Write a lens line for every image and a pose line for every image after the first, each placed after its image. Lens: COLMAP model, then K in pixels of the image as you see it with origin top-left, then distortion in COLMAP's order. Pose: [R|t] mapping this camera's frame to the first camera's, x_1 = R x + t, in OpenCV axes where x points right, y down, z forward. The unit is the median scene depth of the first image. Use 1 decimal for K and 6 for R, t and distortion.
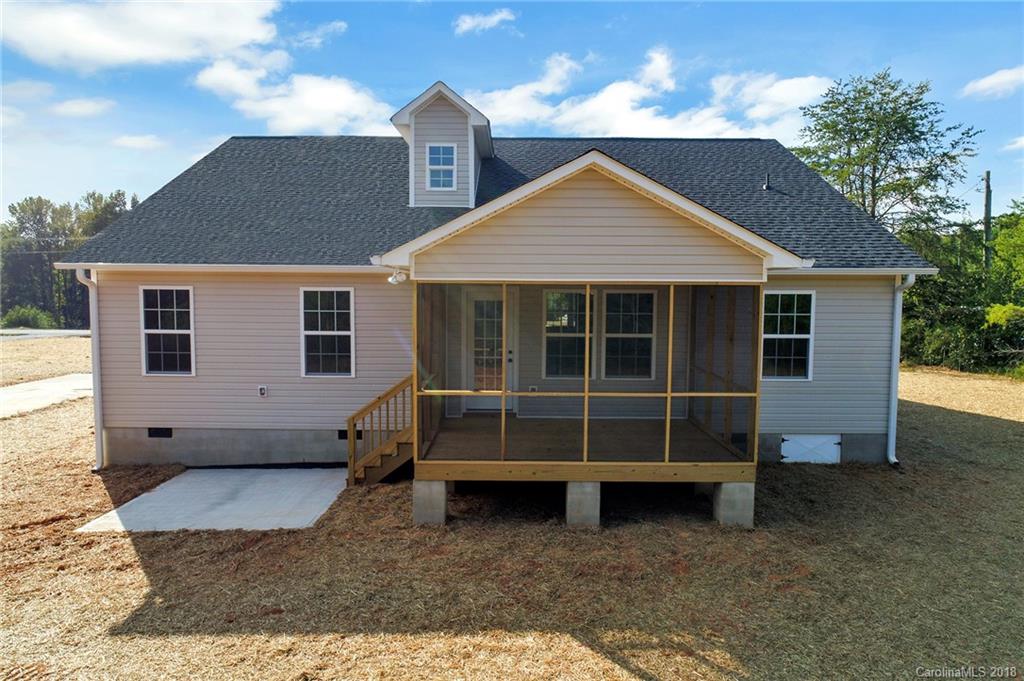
lens RADIAL K [[681.4, 0, 512.0], [0, 681.4, 340.5], [0, 0, 1]] dist [-0.002061, 0.000936]
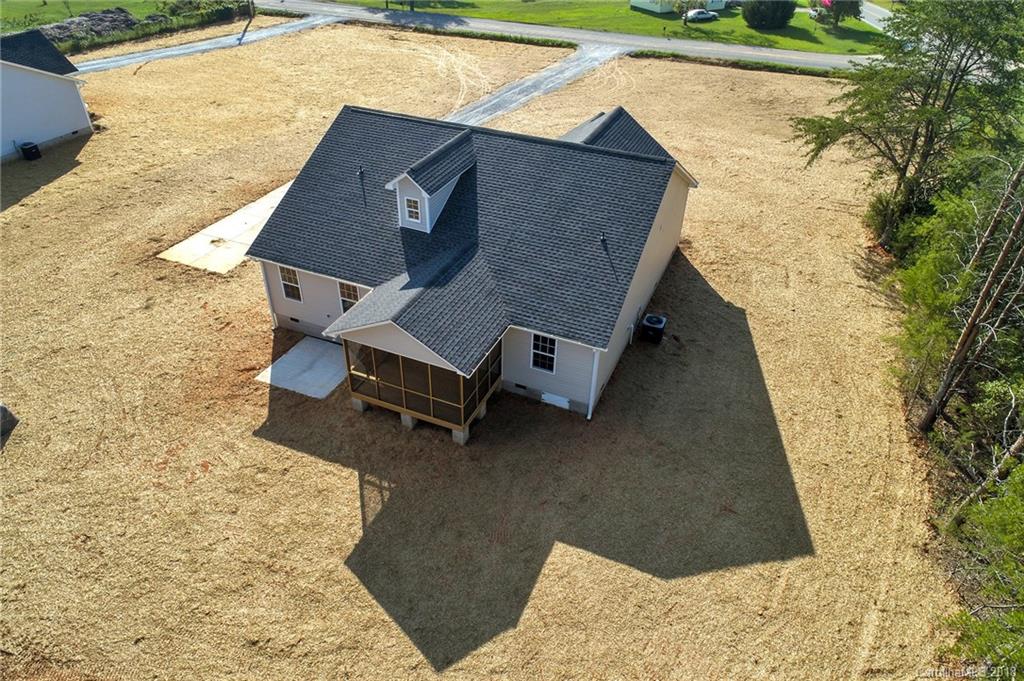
lens RADIAL K [[681.4, 0, 512.0], [0, 681.4, 340.5], [0, 0, 1]] dist [-0.002061, 0.000936]
pose [[0.920962, 0.235680, -0.310297, 0.911784], [-0.044378, 0.854603, 0.517382, -1.049269], [0.387117, -0.462718, 0.797516, -0.601493]]
